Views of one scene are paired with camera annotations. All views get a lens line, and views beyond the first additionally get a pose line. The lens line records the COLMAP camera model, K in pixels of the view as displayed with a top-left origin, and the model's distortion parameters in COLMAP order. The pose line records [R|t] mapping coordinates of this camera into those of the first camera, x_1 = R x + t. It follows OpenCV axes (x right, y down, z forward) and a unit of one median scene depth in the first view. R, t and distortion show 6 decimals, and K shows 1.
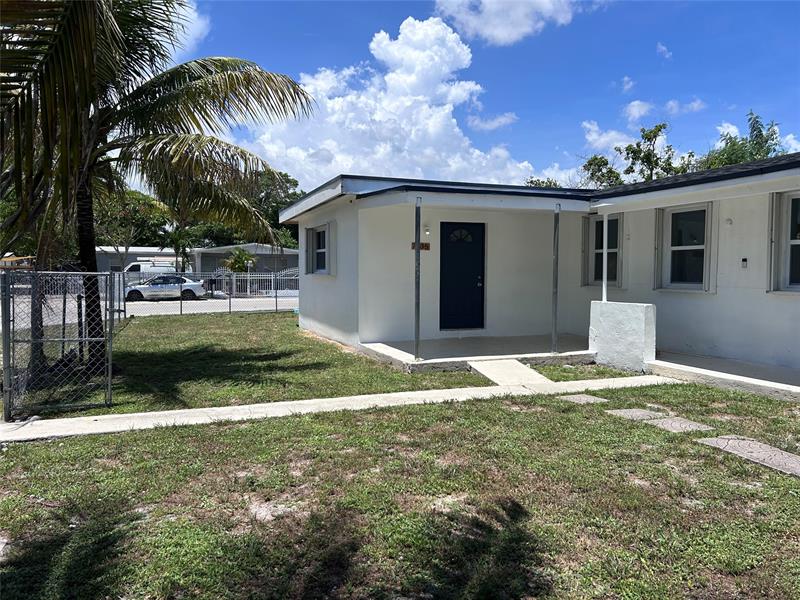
lens RADIAL K [[604.3, 0, 400.0], [0, 604.3, 300.0], [0, 0, 1]] dist [0.054351, -0.000266]
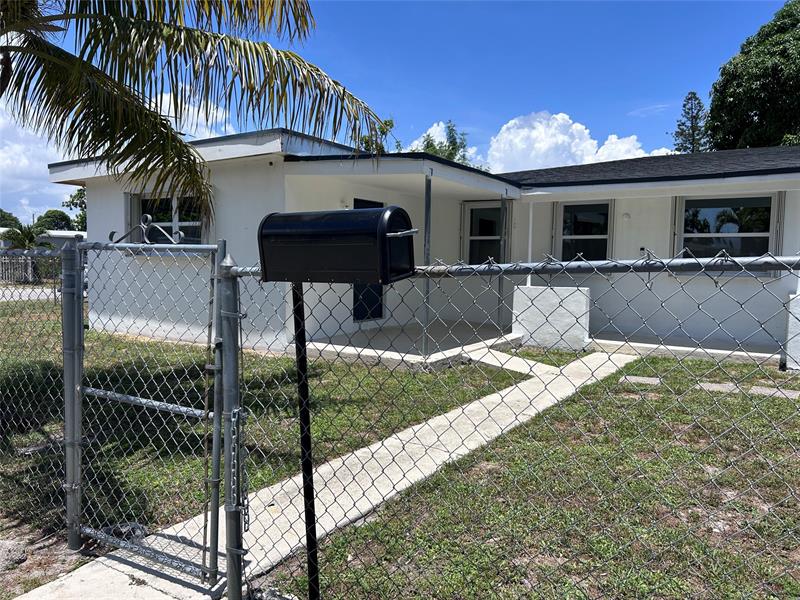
lens RADIAL K [[604.3, 0, 400.0], [0, 604.3, 300.0], [0, 0, 1]] dist [0.054351, -0.000266]
pose [[0.801090, -0.028943, 0.597843, -0.408897], [0.015886, 0.999506, 0.027101, -0.004703], [-0.598333, -0.012213, 0.801155, 0.262128]]
